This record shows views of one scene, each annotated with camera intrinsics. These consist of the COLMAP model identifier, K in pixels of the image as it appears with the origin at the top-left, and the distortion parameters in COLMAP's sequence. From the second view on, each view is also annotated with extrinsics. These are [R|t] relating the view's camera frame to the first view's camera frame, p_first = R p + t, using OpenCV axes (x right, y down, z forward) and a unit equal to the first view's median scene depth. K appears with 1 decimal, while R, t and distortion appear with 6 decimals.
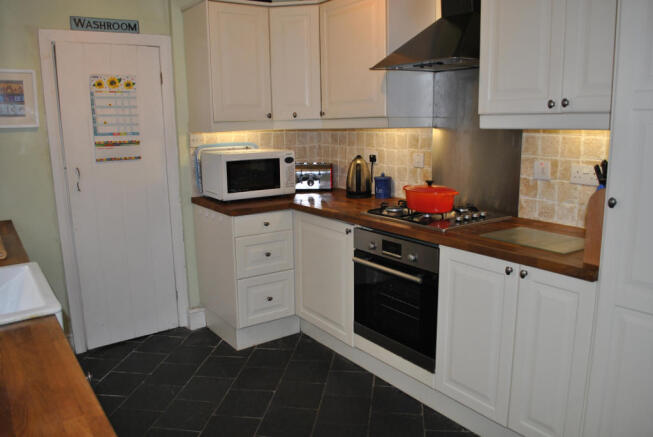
lens RADIAL K [[512.8, 0, 326.5], [0, 512.8, 218.5], [0, 0, 1]] dist [-0.093340, 0.012633]
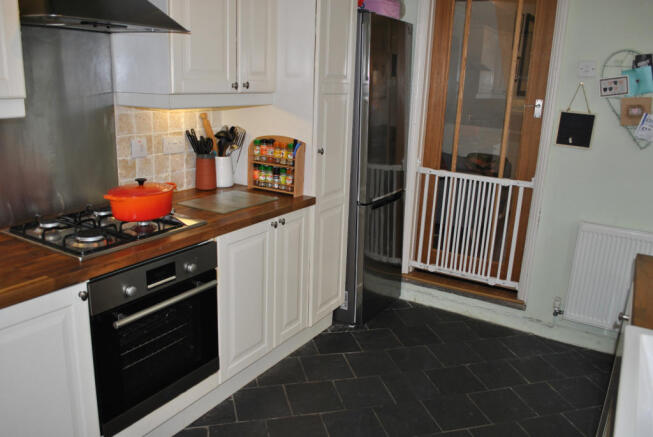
lens RADIAL K [[512.8, 0, 326.5], [0, 512.8, 218.5], [0, 0, 1]] dist [-0.093340, 0.012633]
pose [[-0.385812, -0.240535, 0.890669, -0.168904], [0.140742, 0.938769, 0.314490, -0.060706], [-0.911779, 0.246689, -0.328335, 0.276083]]
